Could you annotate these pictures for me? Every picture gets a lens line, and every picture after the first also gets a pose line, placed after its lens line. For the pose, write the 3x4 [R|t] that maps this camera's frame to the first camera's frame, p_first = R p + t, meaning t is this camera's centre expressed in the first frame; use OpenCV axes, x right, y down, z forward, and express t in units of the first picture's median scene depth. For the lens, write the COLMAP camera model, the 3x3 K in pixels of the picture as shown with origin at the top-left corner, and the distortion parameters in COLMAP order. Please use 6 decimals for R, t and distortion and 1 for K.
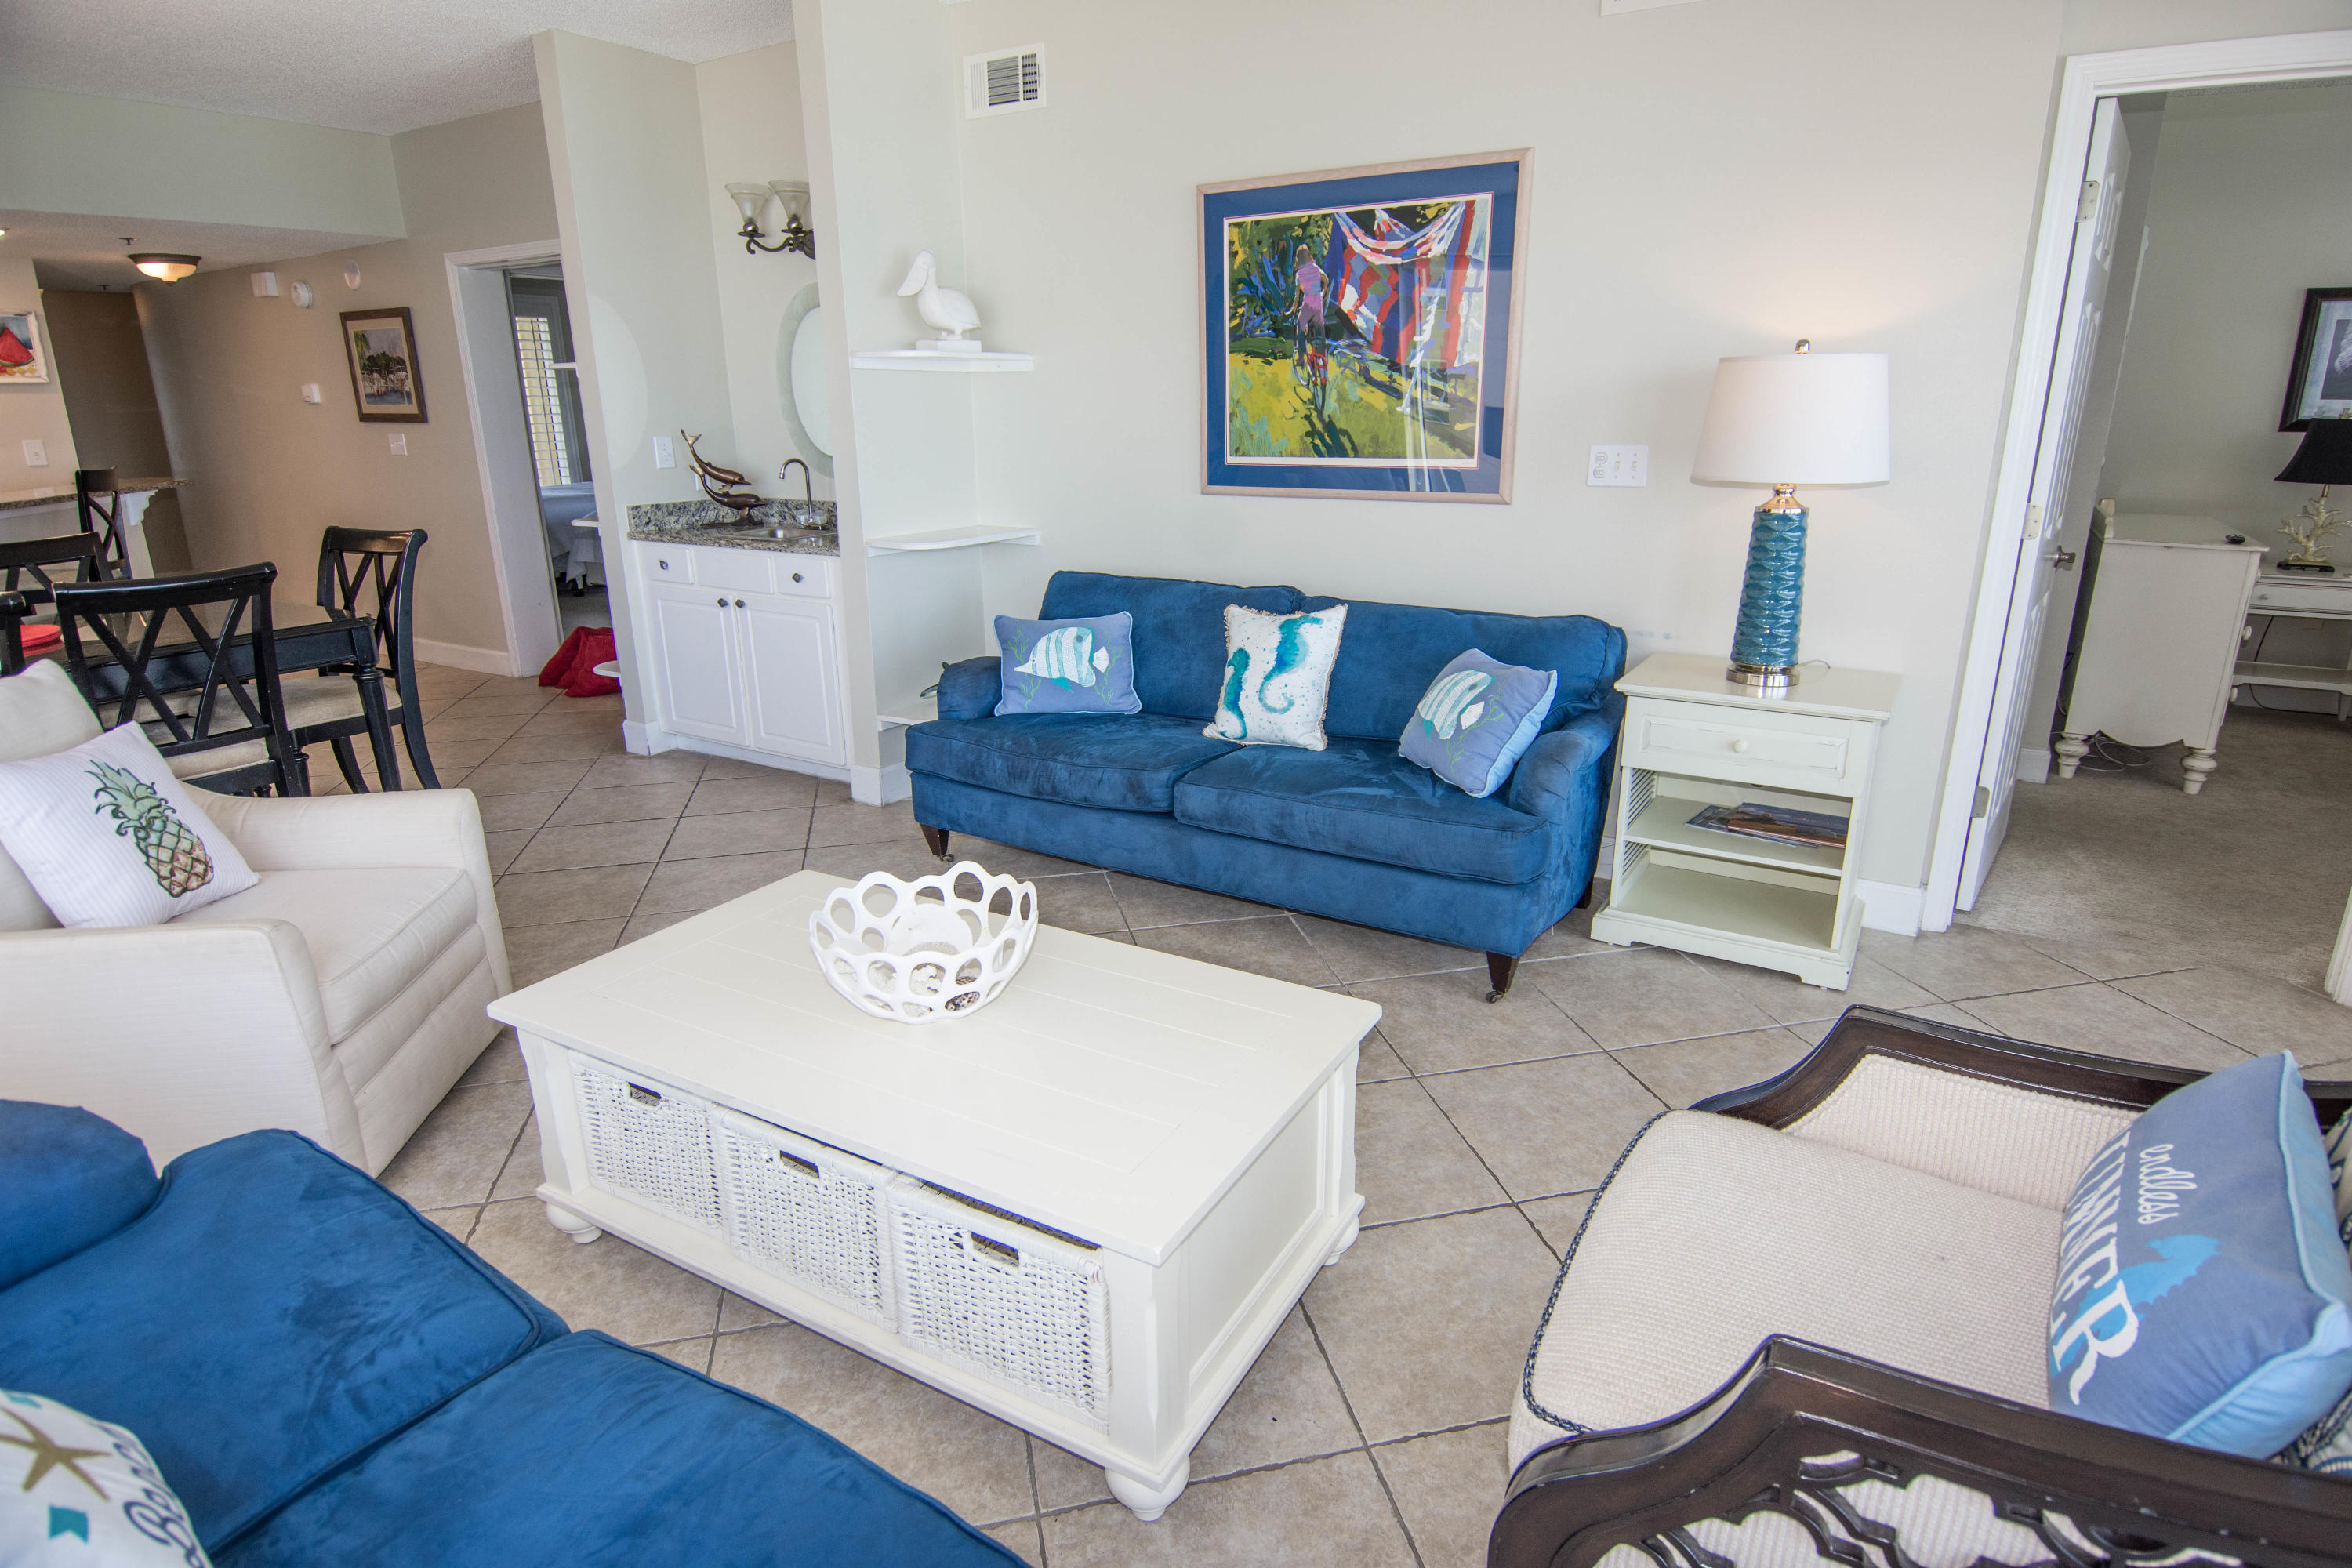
lens RADIAL K [[1236.5, 0, 1198.0], [0, 1236.5, 779.7], [0, 0, 1]] dist [0.002746, -0.018568]
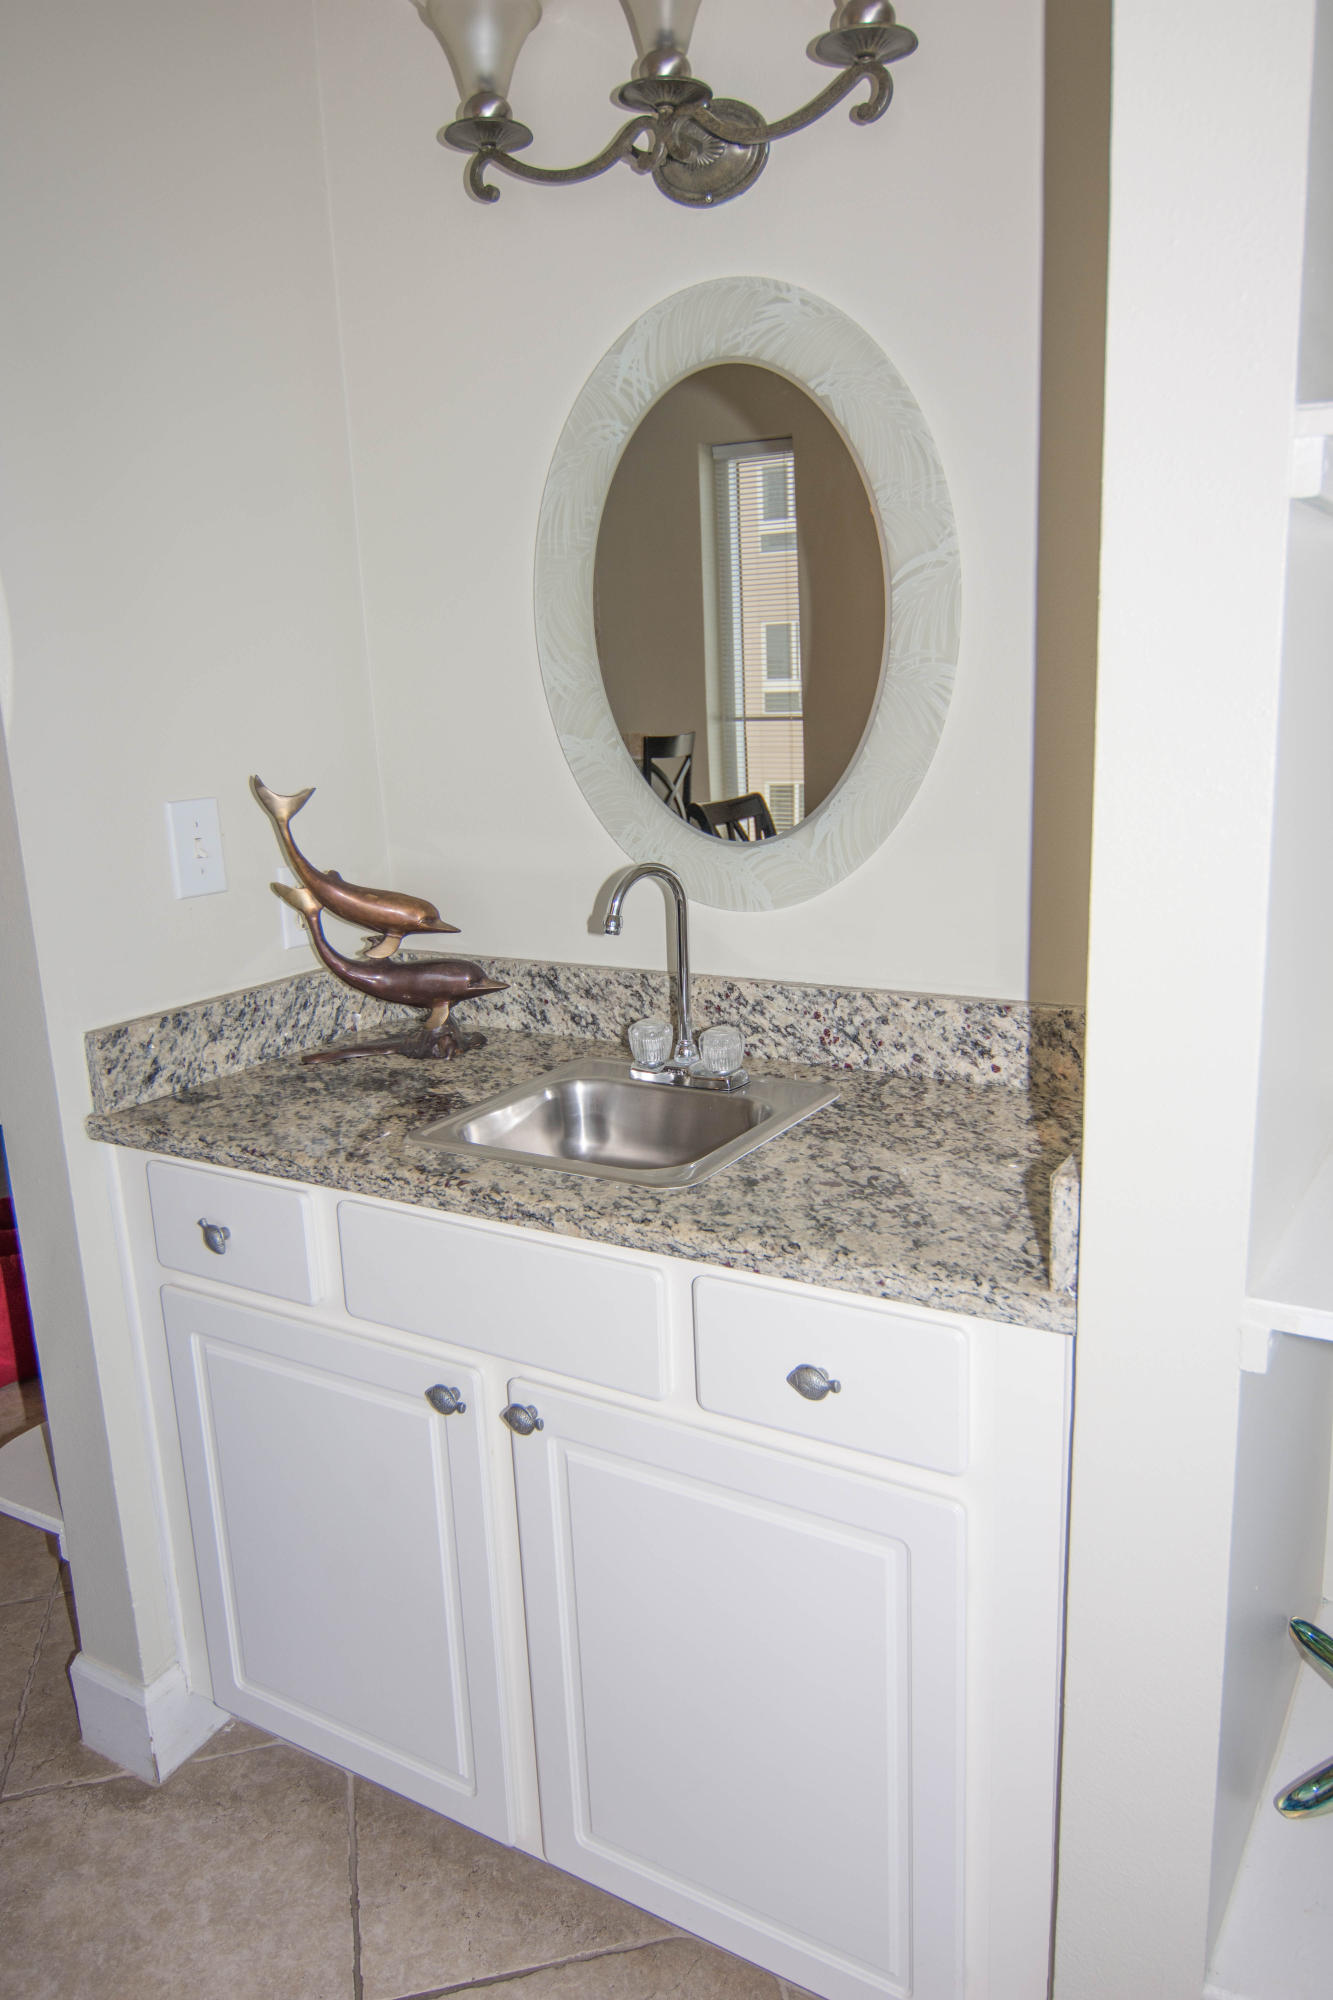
lens RADIAL K [[1382.4, 0, 666.5], [0, 1382.4, 1000.0], [0, 0, 1]] dist [0.004448, 0.000794]
pose [[0.999173, -0.040636, 0.001236, -0.311056], [0.040629, 0.996987, -0.066073, -0.196470], [0.001453, 0.066069, 0.997814, 0.643608]]
